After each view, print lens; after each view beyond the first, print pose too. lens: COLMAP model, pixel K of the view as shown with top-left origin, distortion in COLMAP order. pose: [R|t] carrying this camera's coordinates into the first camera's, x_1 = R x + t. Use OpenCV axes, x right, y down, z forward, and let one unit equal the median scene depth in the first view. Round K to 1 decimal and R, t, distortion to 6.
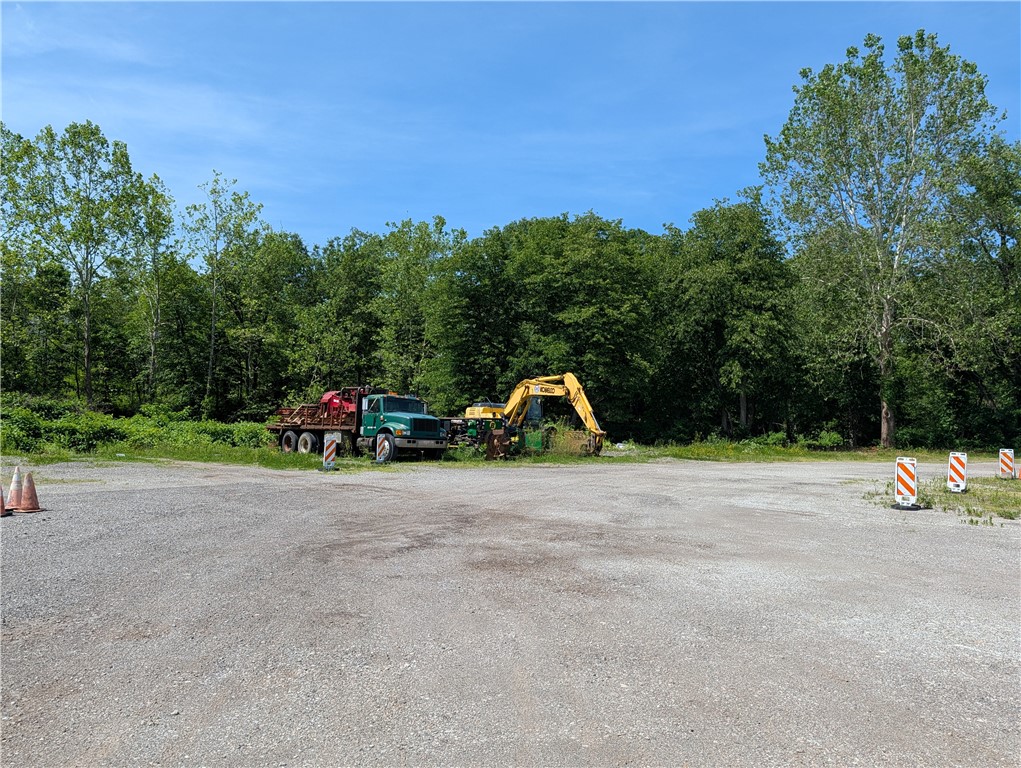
lens RADIAL K [[720.9, 0, 524.5], [0, 720.9, 387.7], [0, 0, 1]] dist [0.013047, -0.034717]
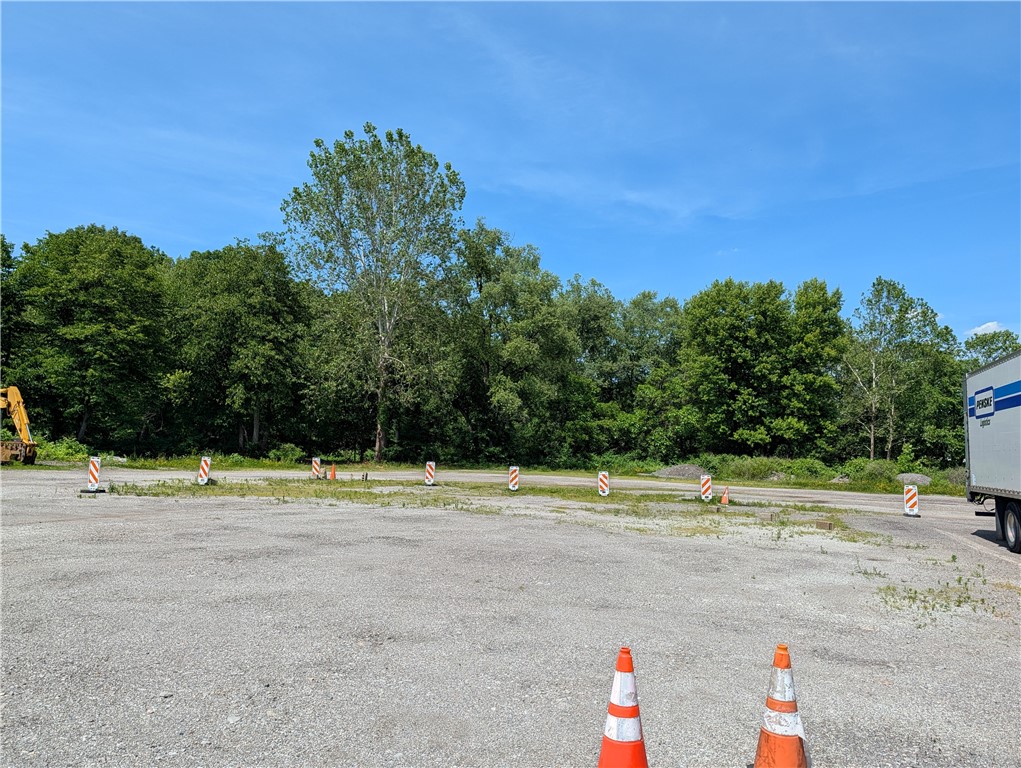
lens RADIAL K [[727.6, 0, 507.8], [0, 727.6, 385.1], [0, 0, 1]] dist [0.008739, 0.006146]
pose [[0.906366, 0.053399, 0.419104, 0.193836], [-0.040455, 0.998392, -0.039720, -0.007023], [-0.420551, 0.019046, 0.907069, -0.203836]]
